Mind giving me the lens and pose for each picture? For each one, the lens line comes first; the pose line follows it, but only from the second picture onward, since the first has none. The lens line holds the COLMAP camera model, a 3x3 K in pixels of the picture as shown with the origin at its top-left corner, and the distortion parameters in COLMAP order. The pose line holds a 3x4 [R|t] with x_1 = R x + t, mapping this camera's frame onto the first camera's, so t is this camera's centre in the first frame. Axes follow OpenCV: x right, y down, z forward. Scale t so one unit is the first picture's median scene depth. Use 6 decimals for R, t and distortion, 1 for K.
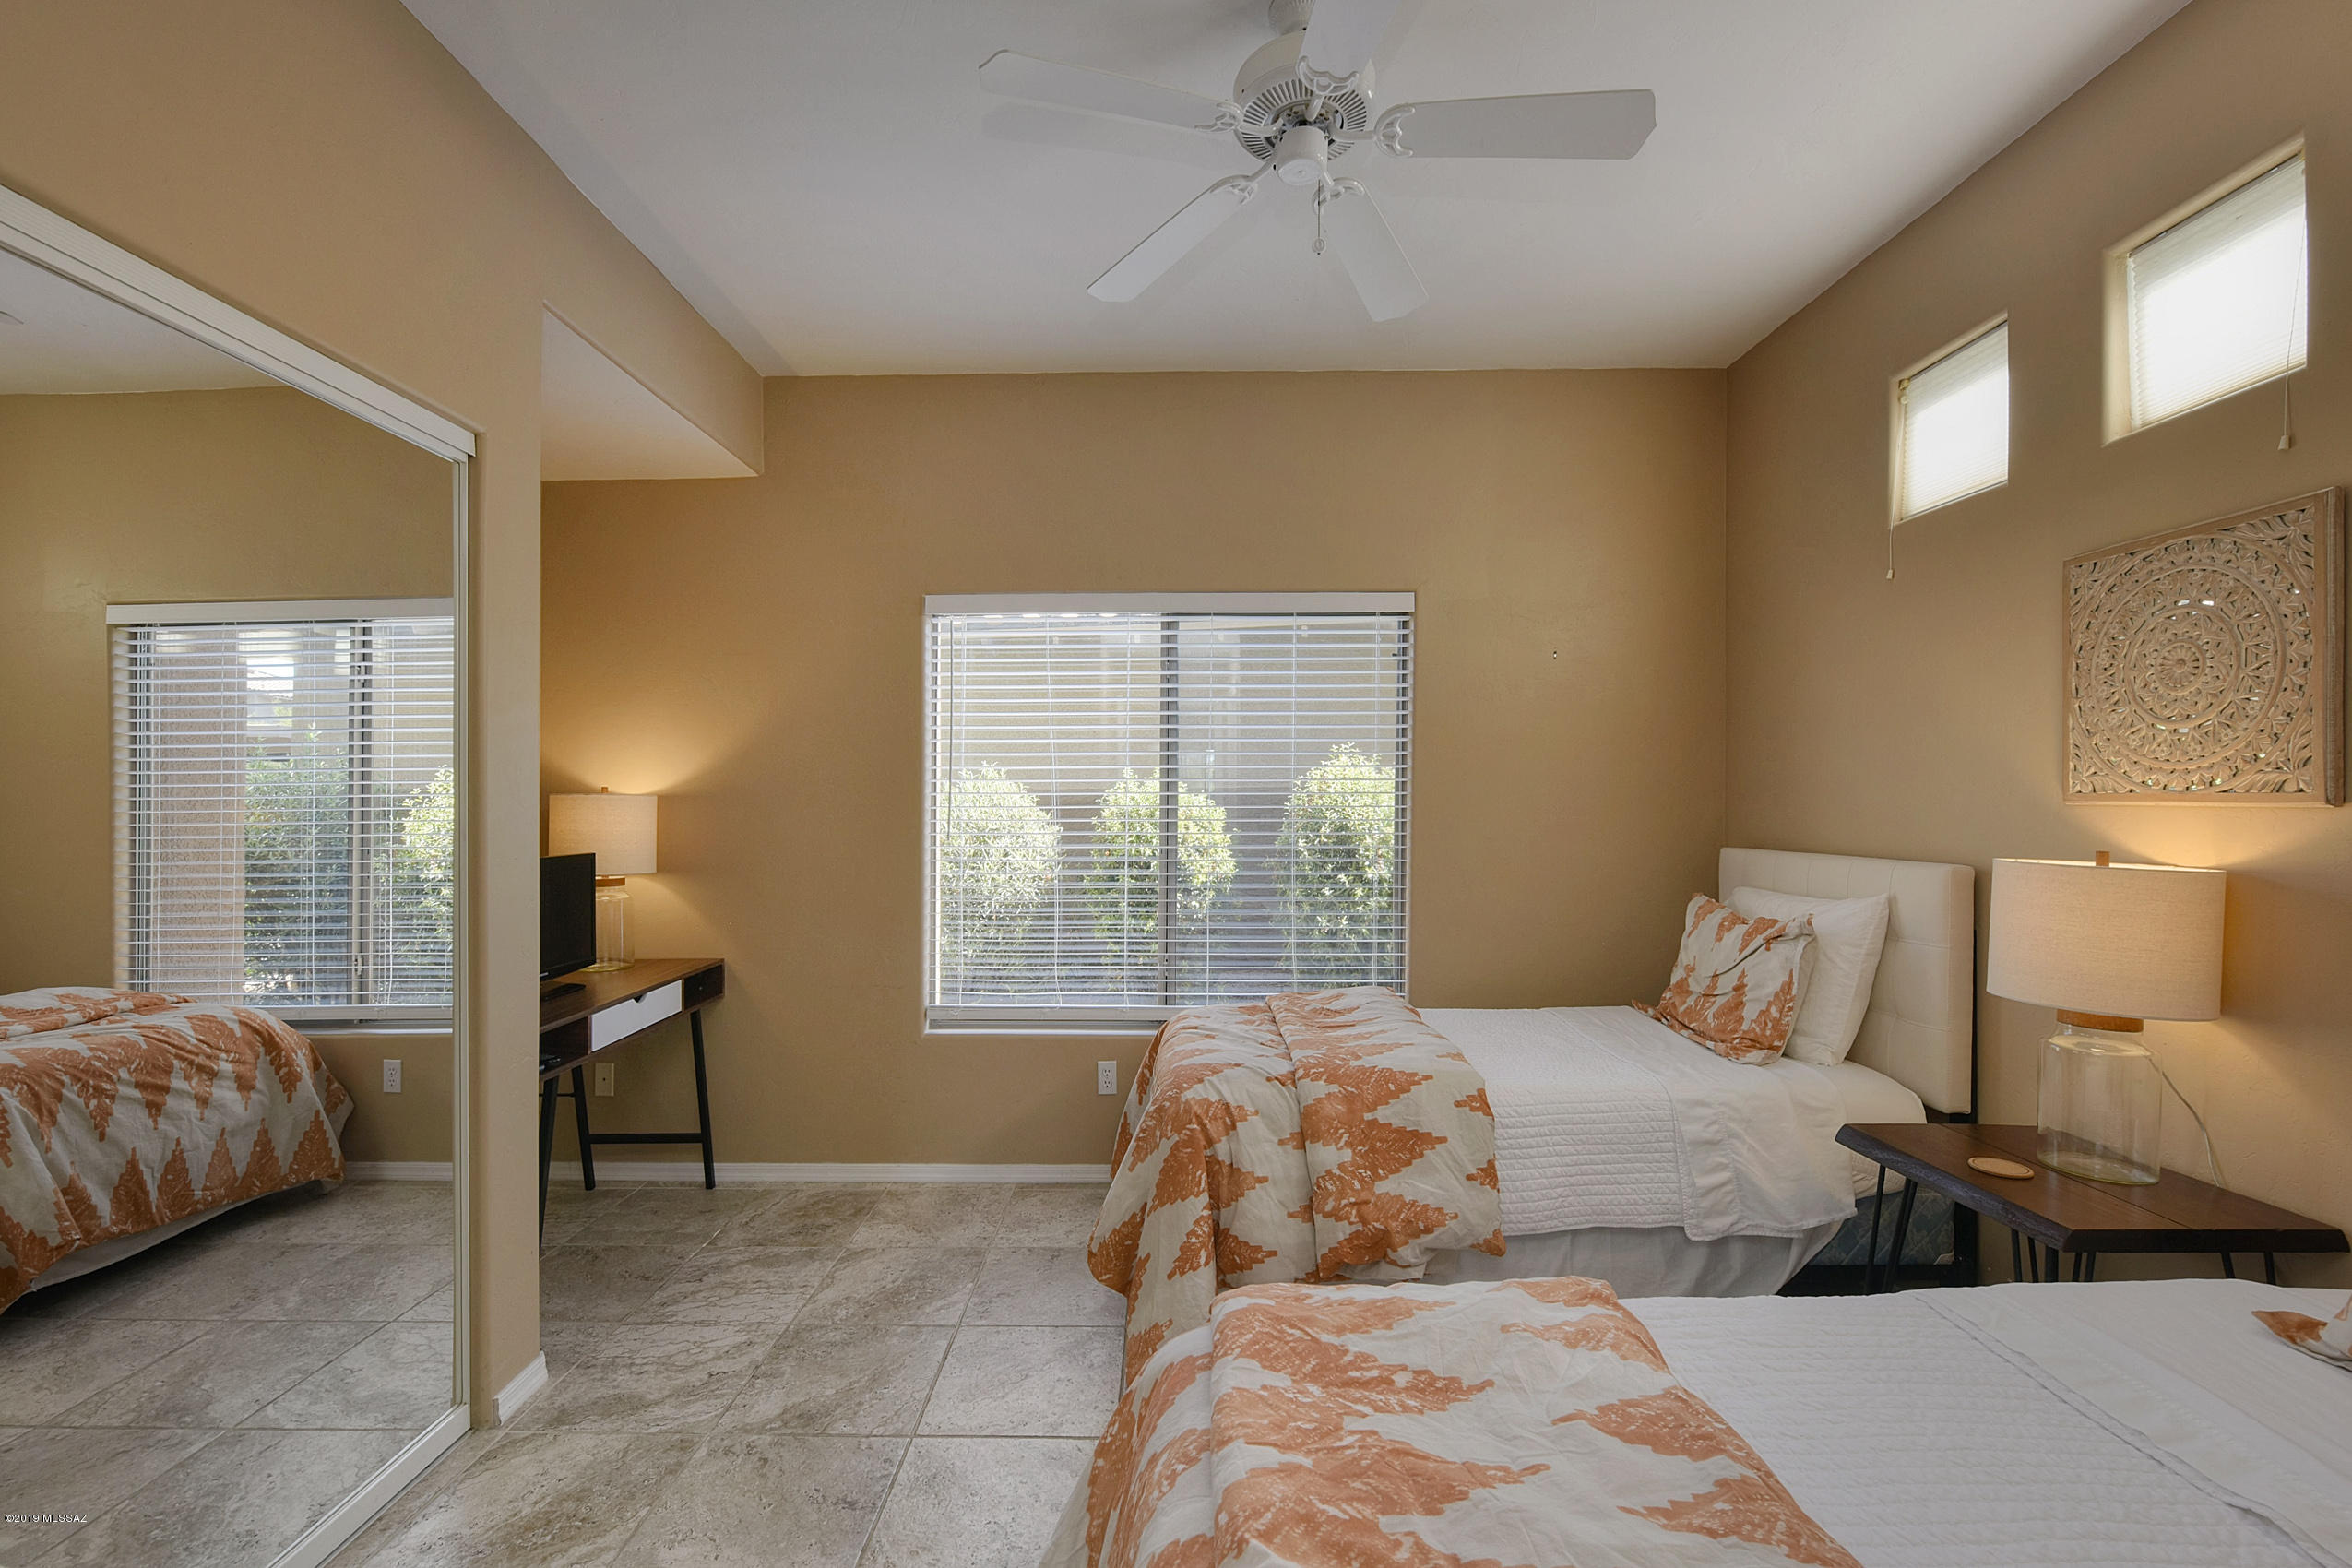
lens RADIAL K [[1000.6, 0, 1173.2], [0, 1000.6, 800.2], [0, 0, 1]] dist [-0.002689, -0.000492]
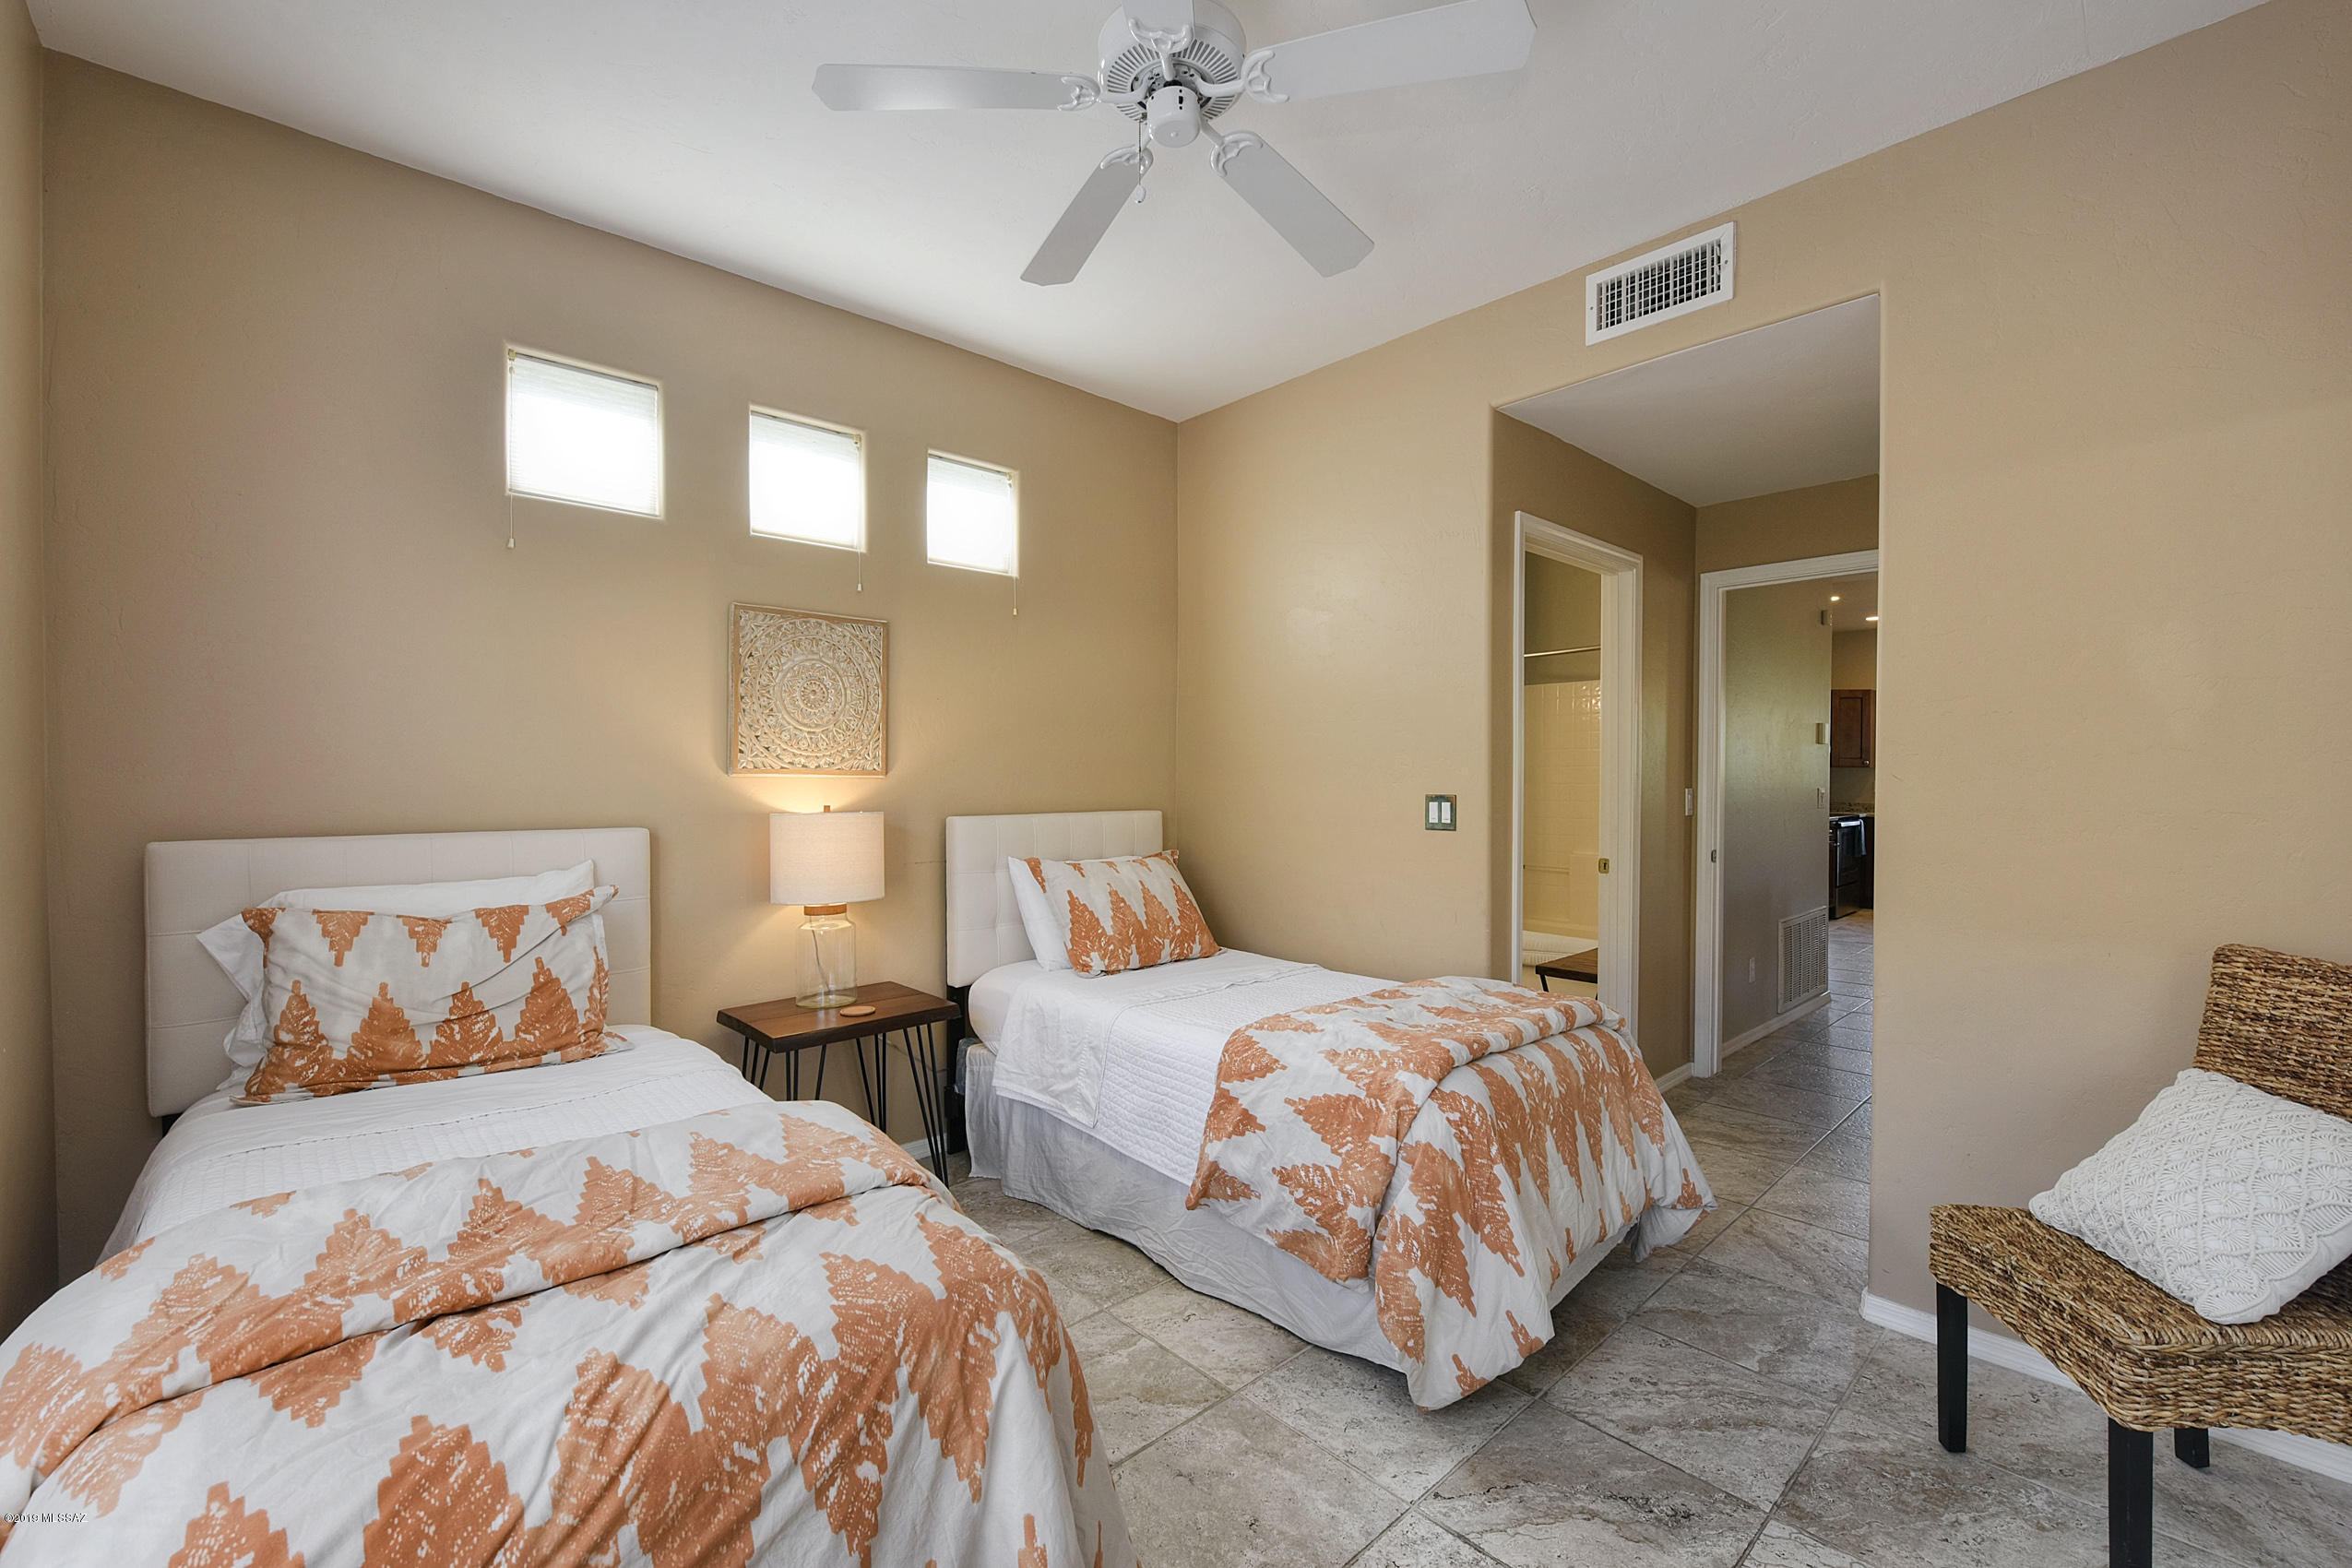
lens RADIAL K [[975.5, 0, 1171.6], [0, 975.5, 779.9], [0, 0, 1]] dist [-0.002382, -0.000235]
pose [[-0.681954, -0.002427, 0.731391, -0.483876], [-0.005243, 0.999985, -0.001570, 0.007491], [-0.731376, -0.004906, -0.681957, 1.328575]]
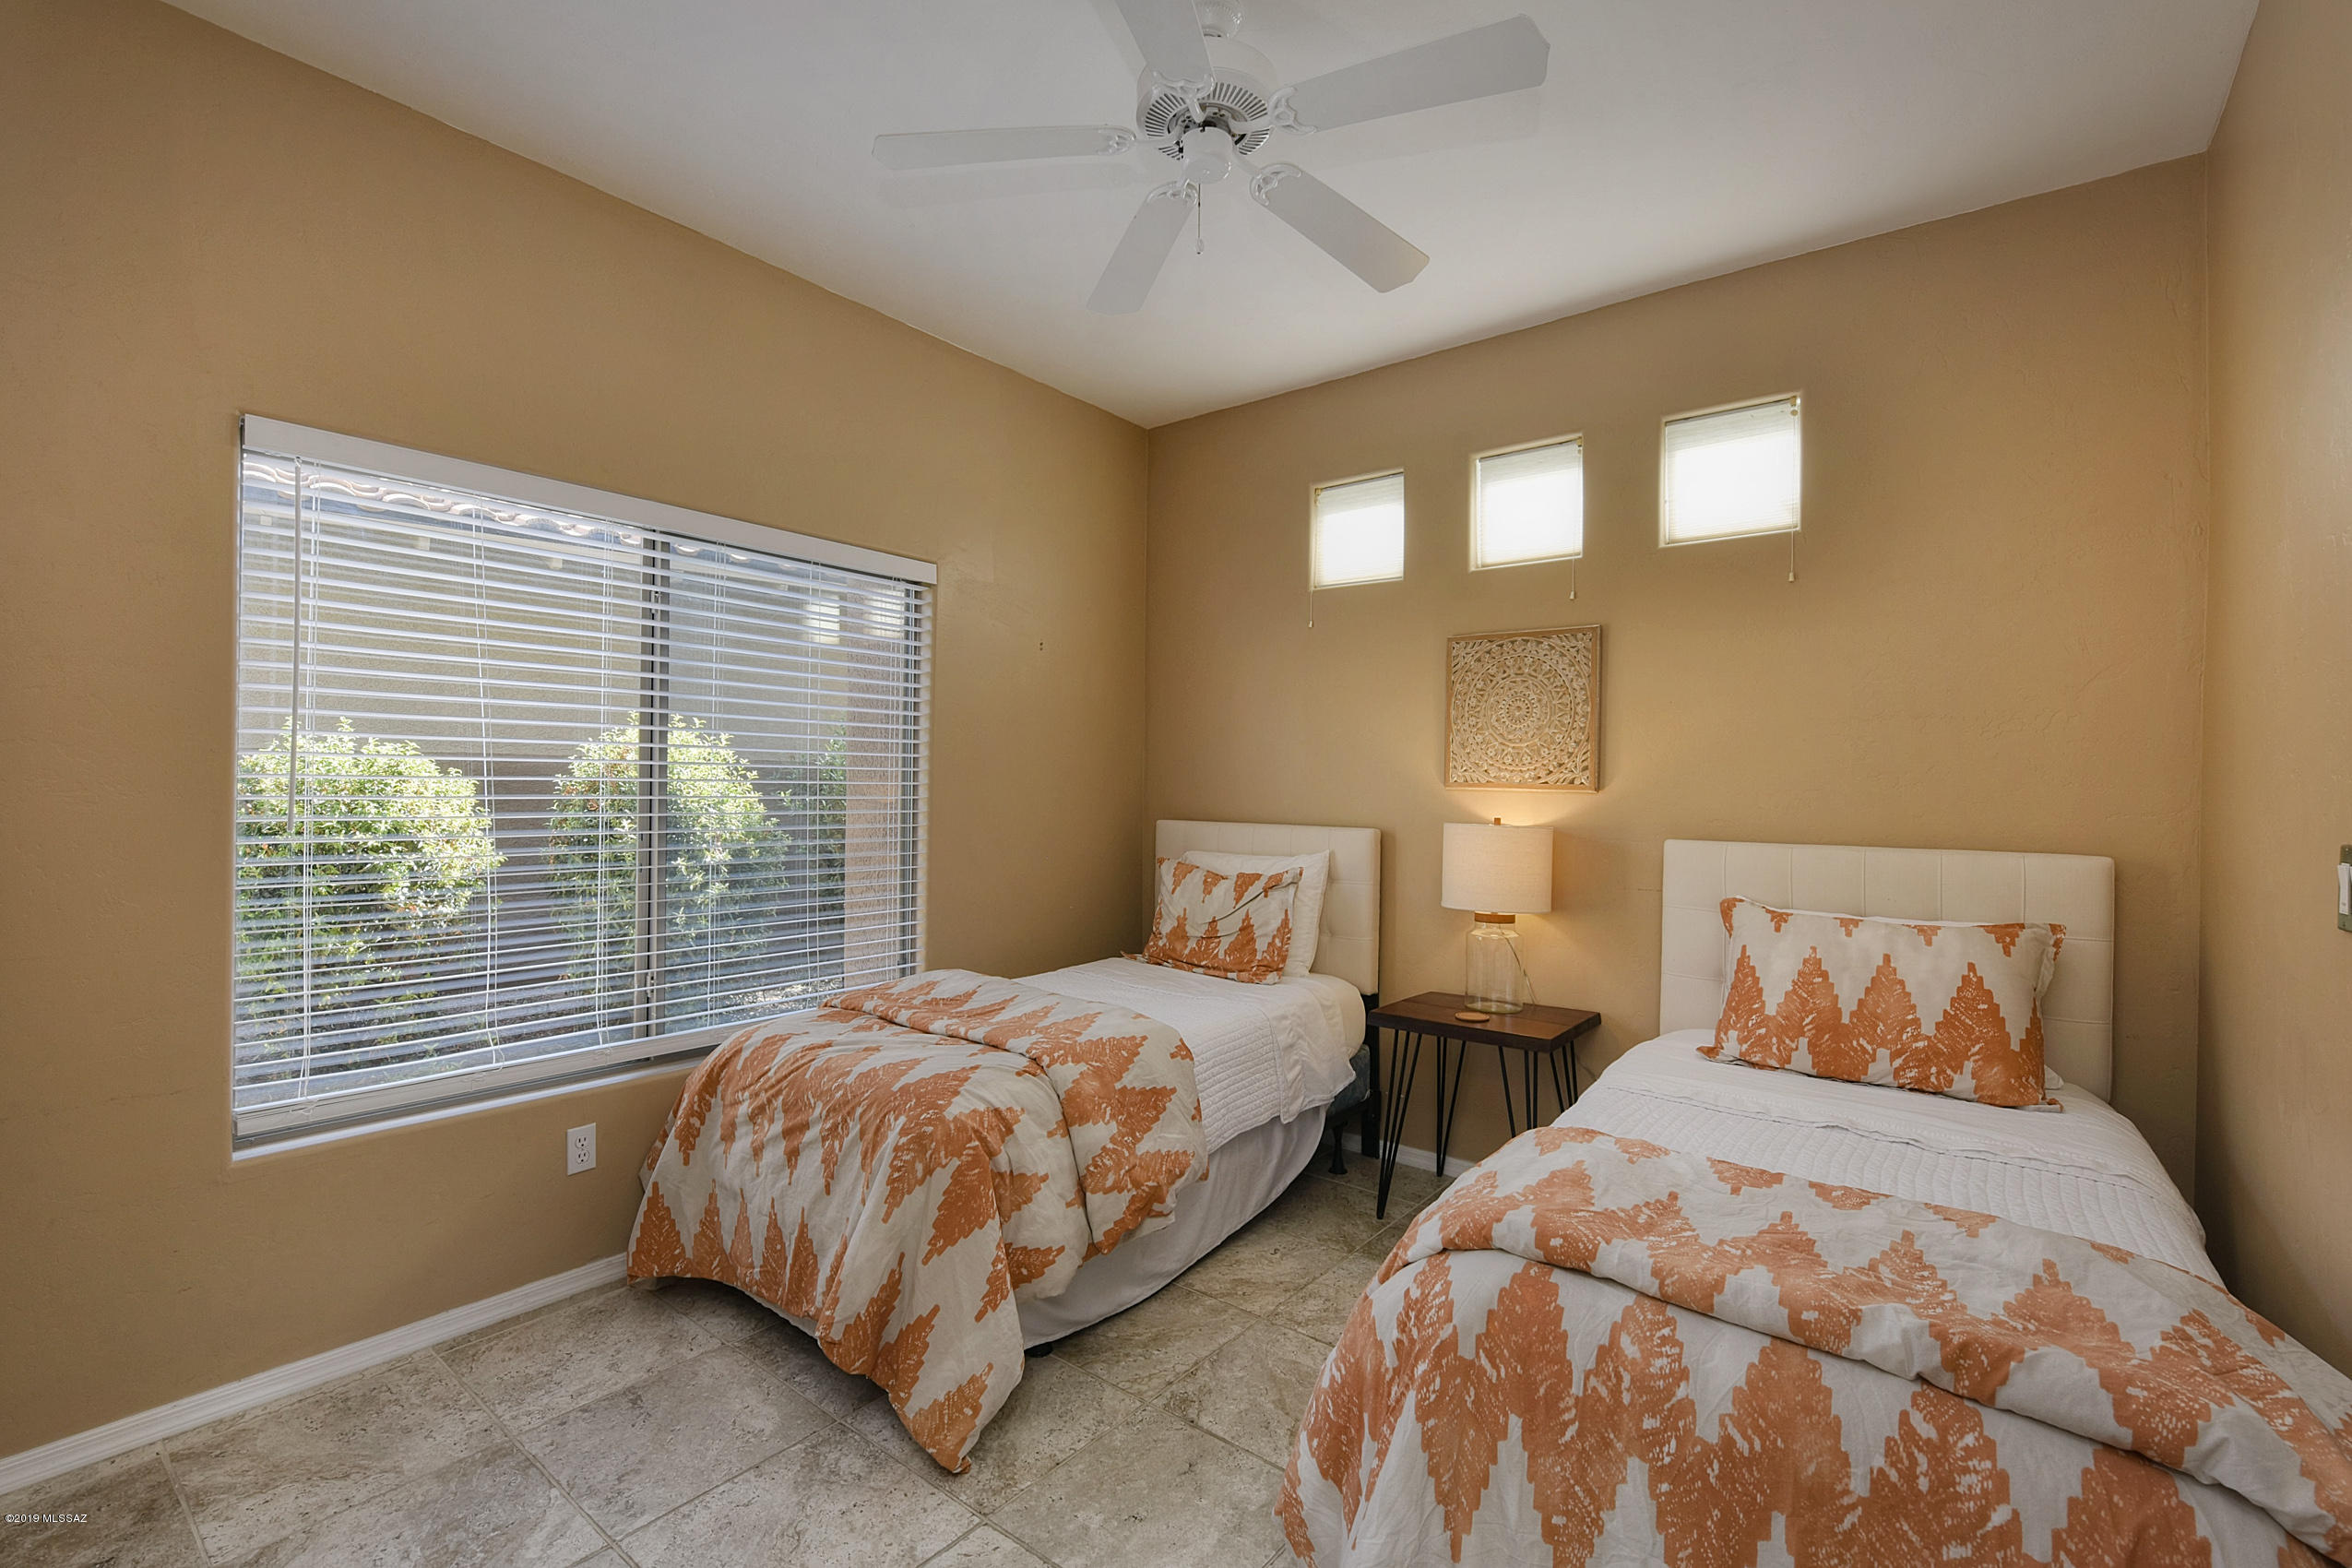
lens RADIAL K [[1004.1, 0, 1176.0], [0, 1004.1, 784.0], [0, 0, 1]] dist [0.001411, -0.003675]
pose [[0.607820, 0.011005, 0.793998, -0.585819], [-0.018526, 0.999828, 0.000324, 0.003263], [-0.793859, -0.014907, 0.607920, 0.321857]]
